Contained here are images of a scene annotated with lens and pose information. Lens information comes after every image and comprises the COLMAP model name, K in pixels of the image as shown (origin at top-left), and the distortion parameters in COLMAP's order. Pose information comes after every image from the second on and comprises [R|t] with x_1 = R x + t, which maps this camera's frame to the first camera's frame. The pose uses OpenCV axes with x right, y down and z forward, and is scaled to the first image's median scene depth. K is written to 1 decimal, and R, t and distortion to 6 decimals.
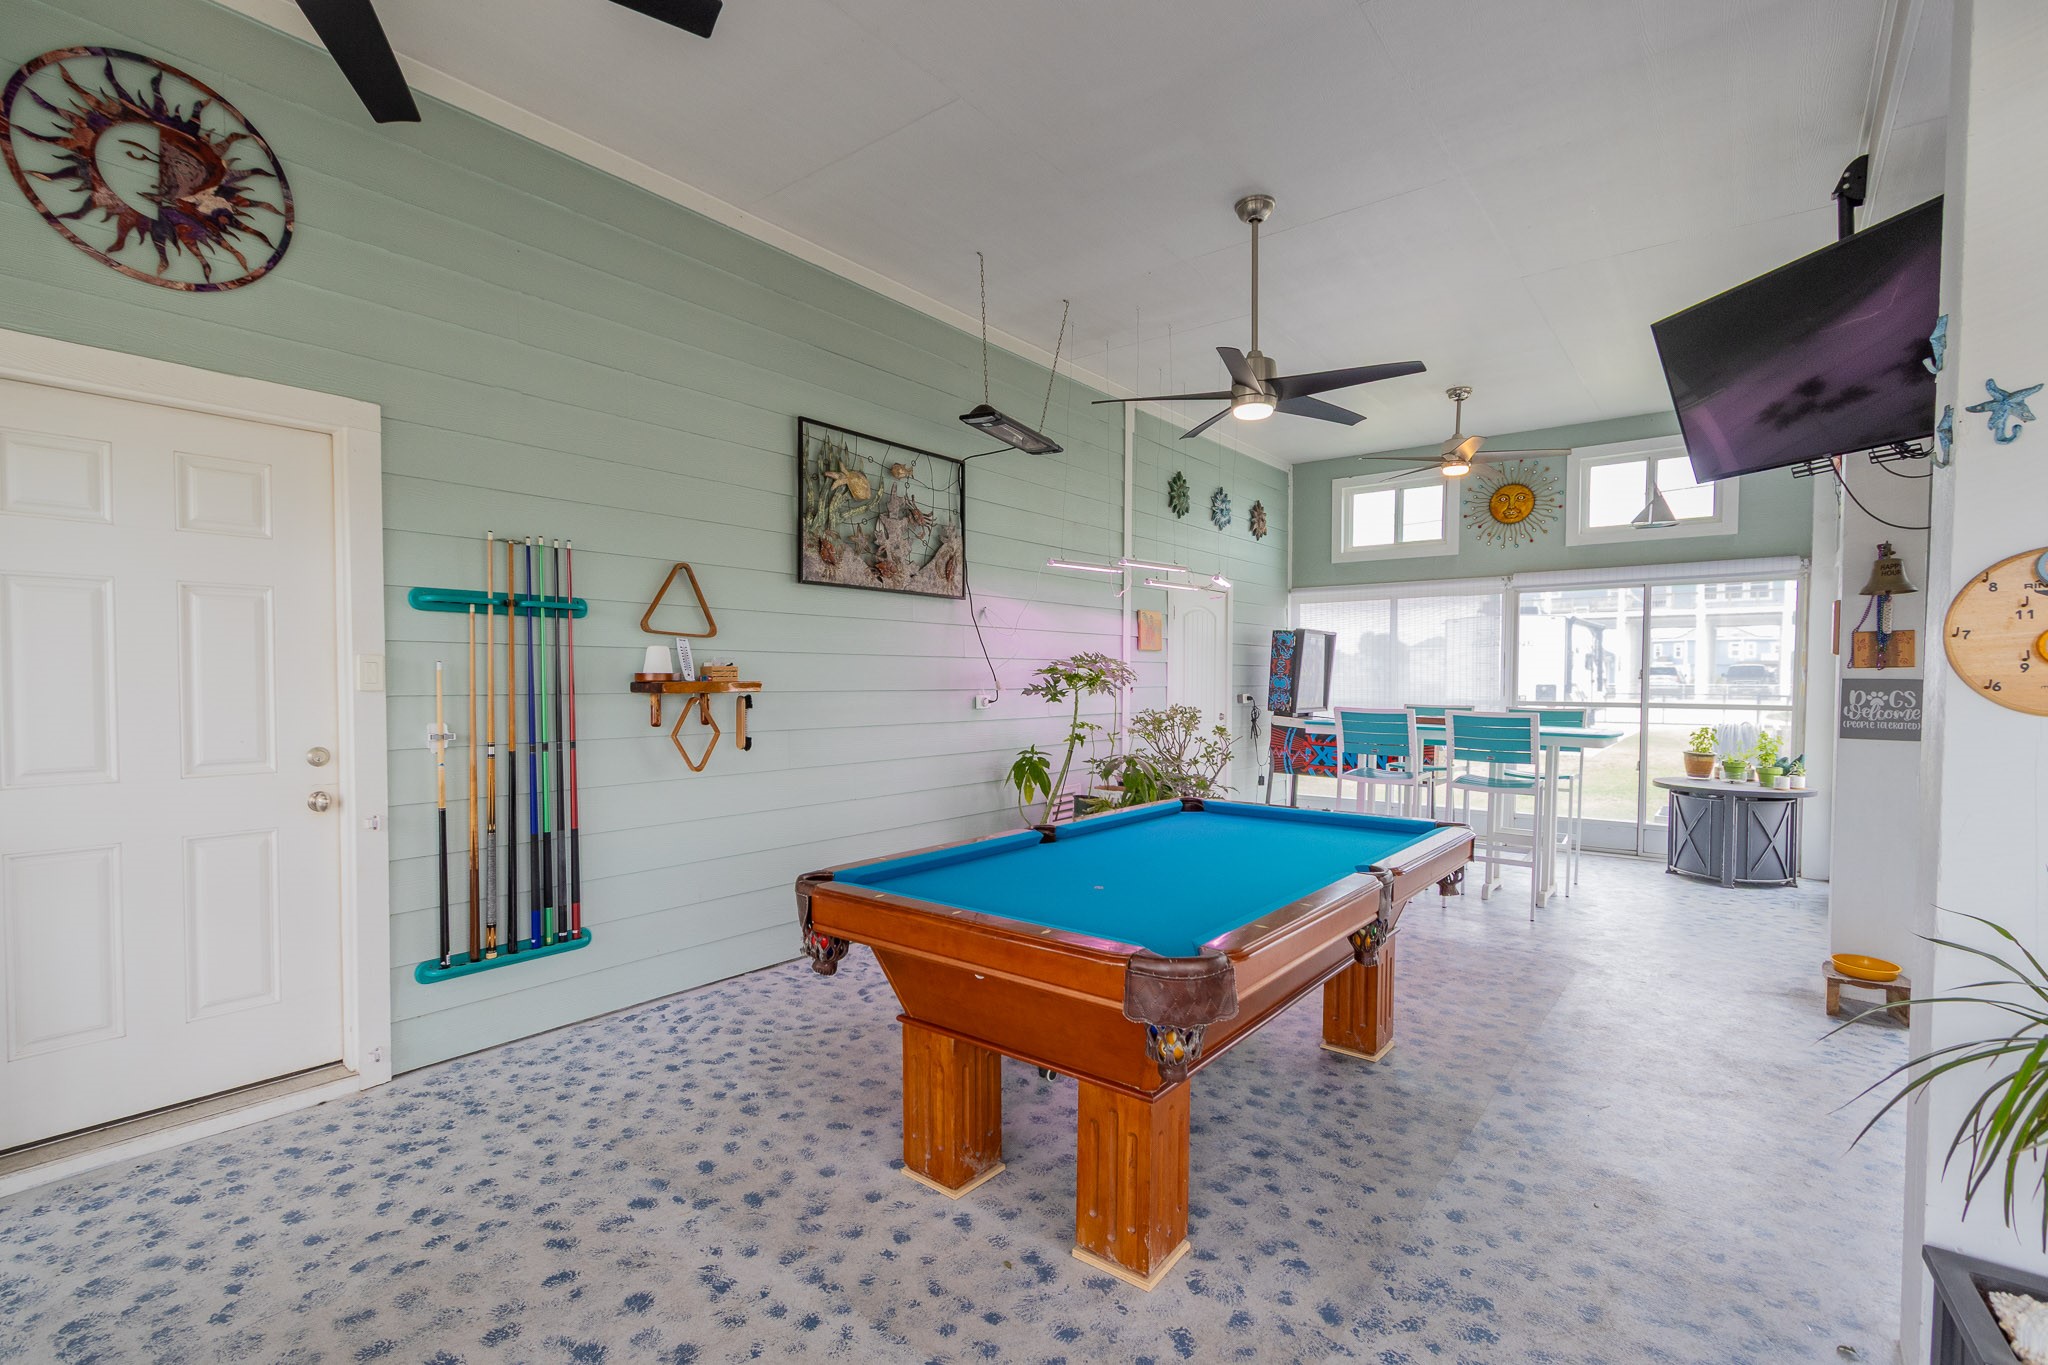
lens RADIAL K [[936.1, 0, 988.5], [0, 936.1, 699.3], [0, 0, 1]] dist [0.009925, -0.002568]
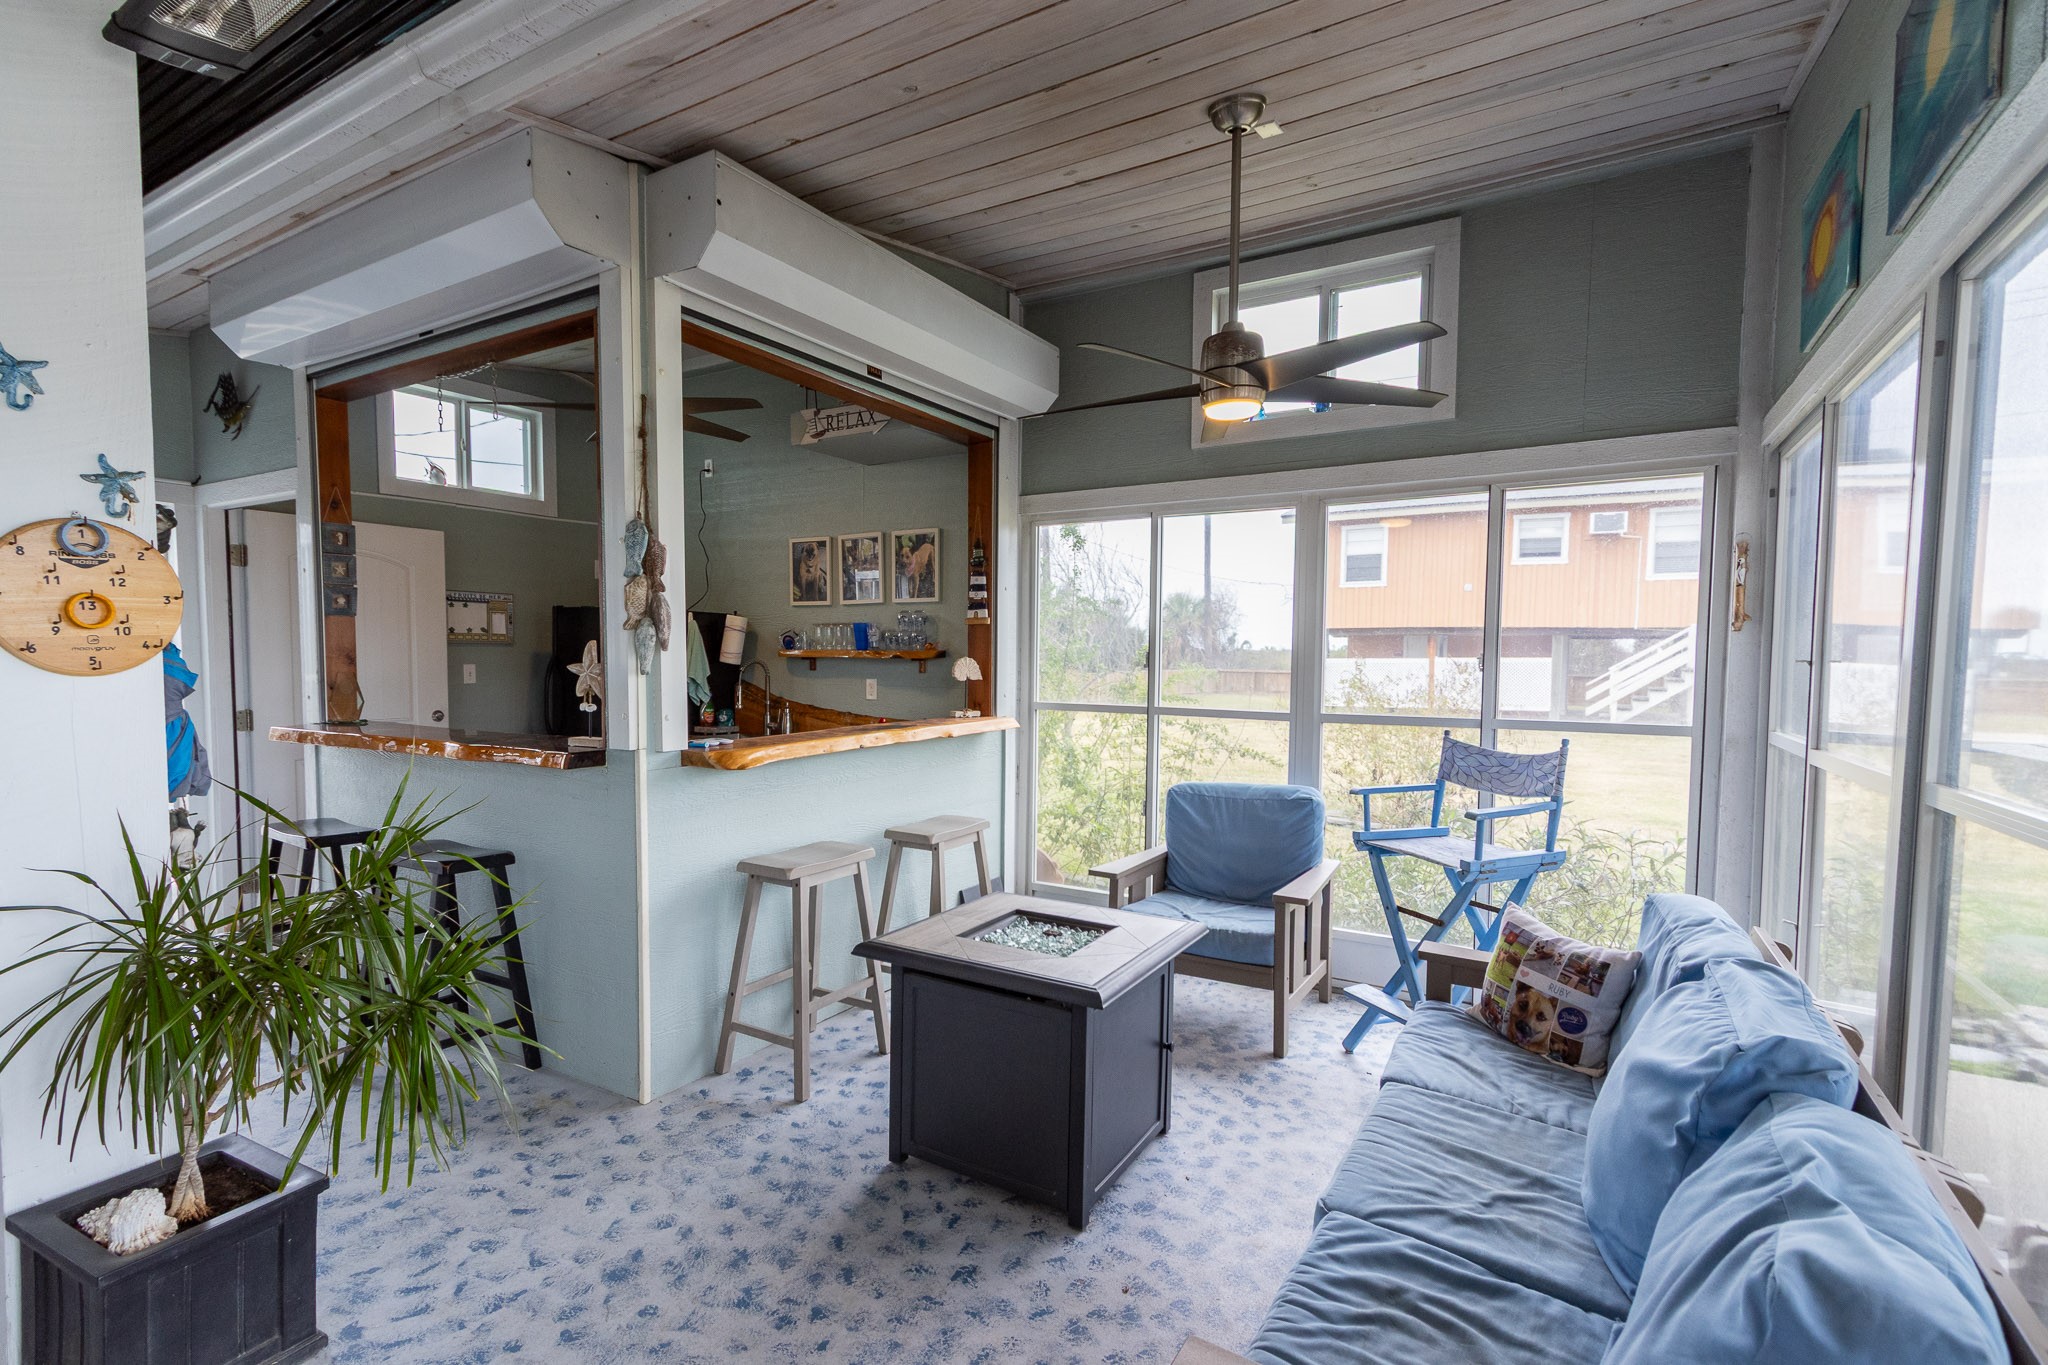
lens RADIAL K [[936.1, 0, 1007.1], [0, 936.1, 704.2], [0, 0, 1]] dist [0.009925, -0.002568]
pose [[-0.123052, -0.060274, 0.990568, -0.044127], [0.018067, 0.997852, 0.062962, 0.000856], [-0.992236, 0.025644, -0.121699, 0.038129]]
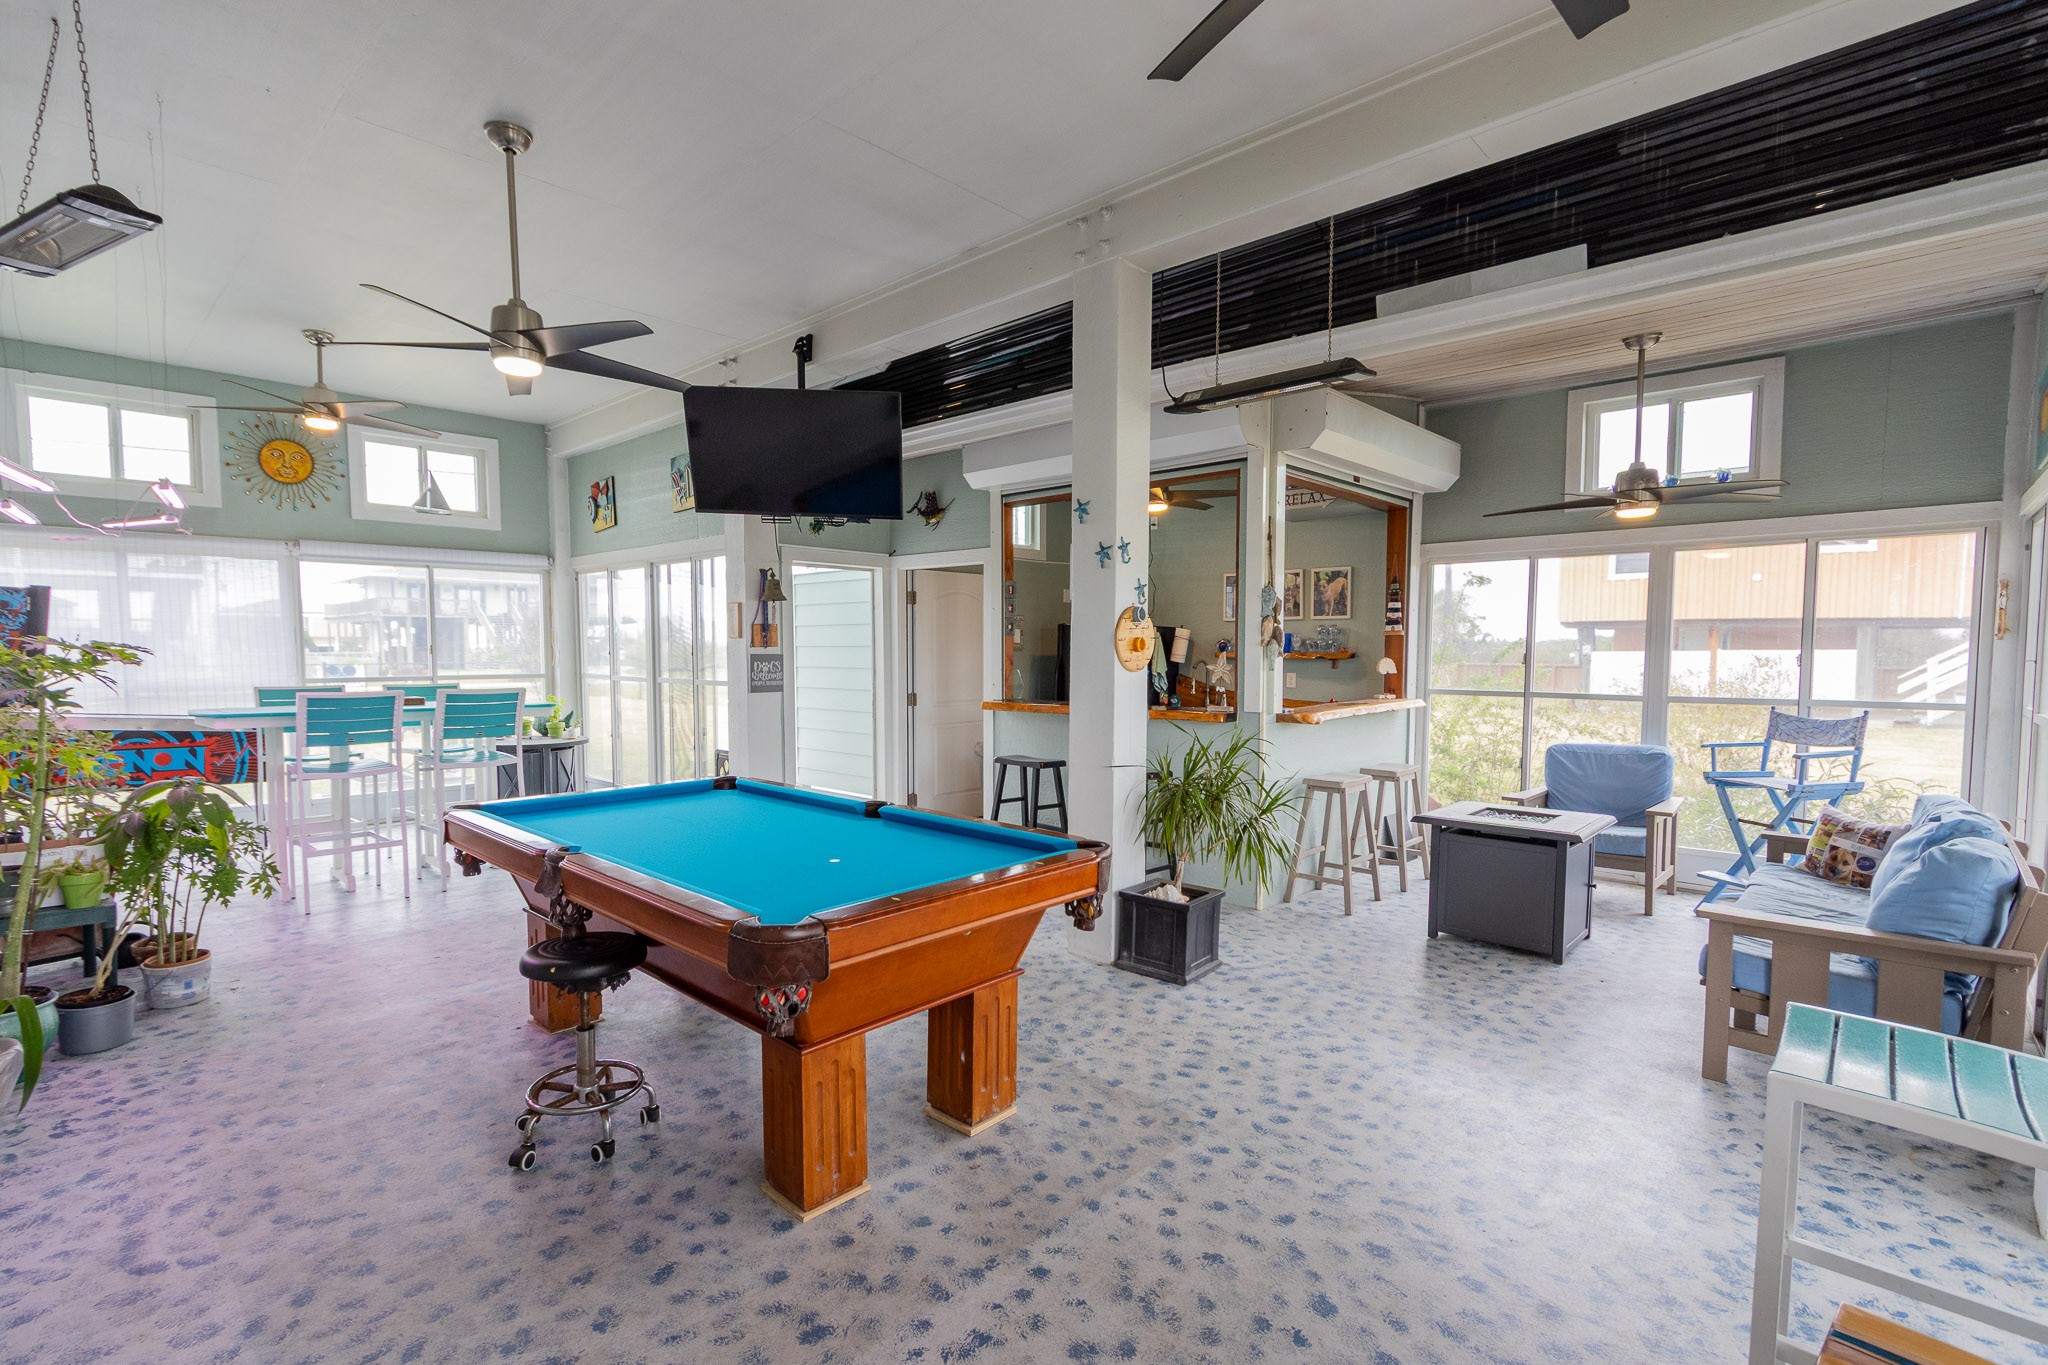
lens RADIAL K [[936.1, 0, 1010.6], [0, 936.1, 703.5], [0, 0, 1]] dist [0.009925, -0.002568]
pose [[0.082170, -0.065629, 0.994455, -0.724400], [0.026893, 0.997612, 0.063615, -0.033764], [-0.996255, 0.021517, 0.083738, 0.552047]]
